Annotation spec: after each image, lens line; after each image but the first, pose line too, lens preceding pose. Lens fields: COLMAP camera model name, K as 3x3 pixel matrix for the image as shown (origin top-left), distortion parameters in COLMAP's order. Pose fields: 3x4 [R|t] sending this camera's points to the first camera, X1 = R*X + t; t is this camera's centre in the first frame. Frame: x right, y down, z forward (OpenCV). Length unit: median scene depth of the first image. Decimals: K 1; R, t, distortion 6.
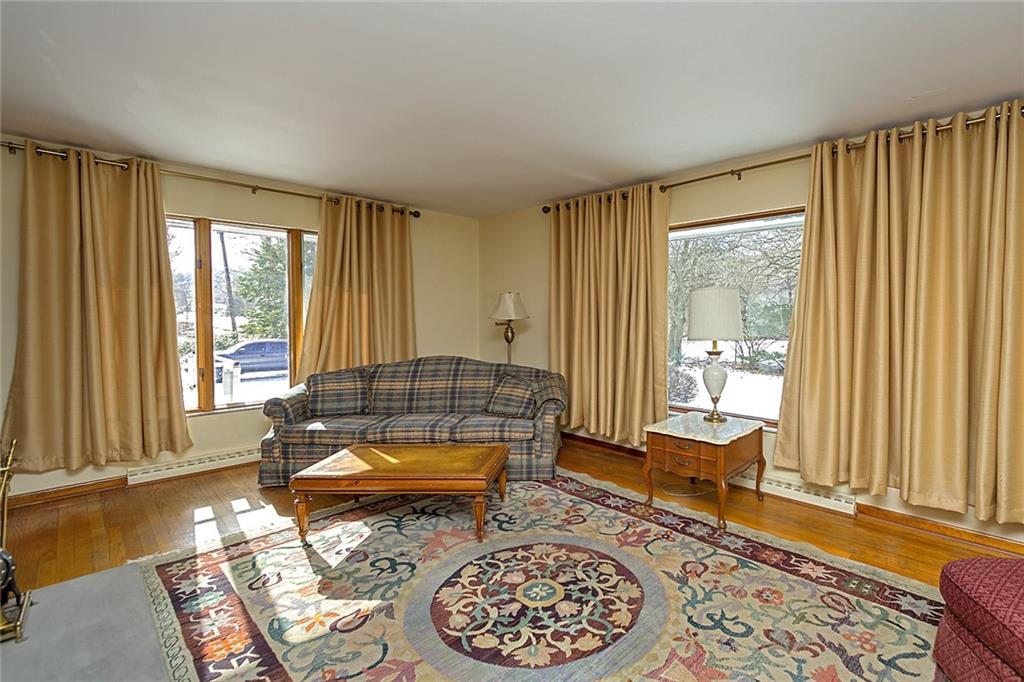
lens RADIAL K [[457.8, 0, 515.0], [0, 457.8, 334.8], [0, 0, 1]] dist [0.004291, -0.000479]
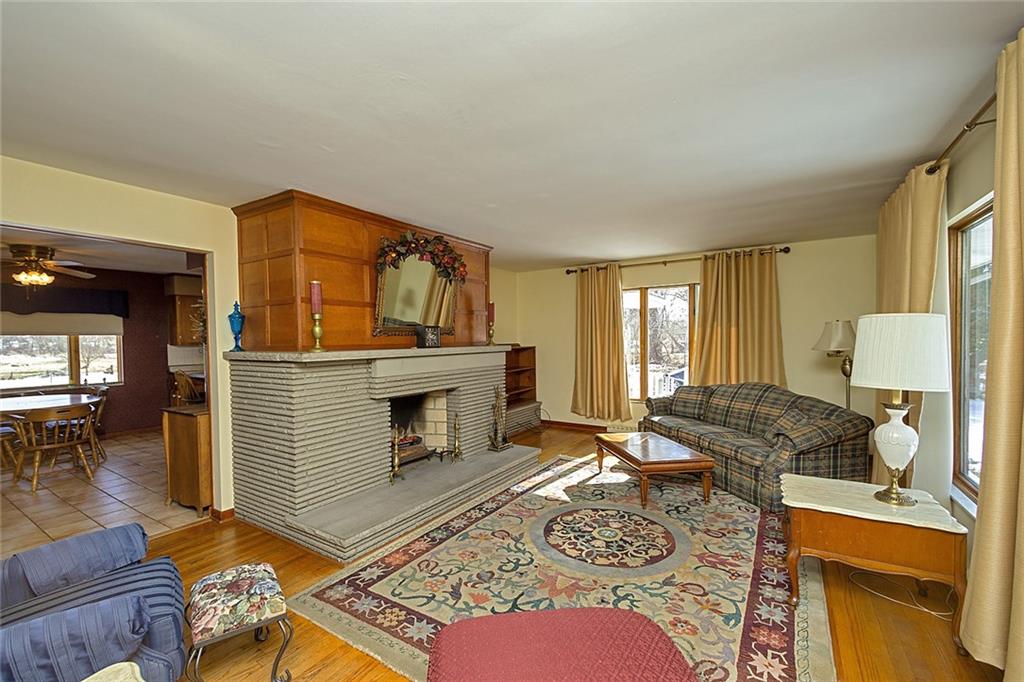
lens RADIAL K [[400.1, 0, 512.8], [0, 400.1, 351.6], [0, 0, 1]] dist [0.000590, -0.000094]
pose [[0.230308, 0.025458, -0.972785, 1.174577], [-0.031596, 0.999326, 0.018672, -0.049761], [0.972605, 0.026436, 0.230957, 0.353881]]
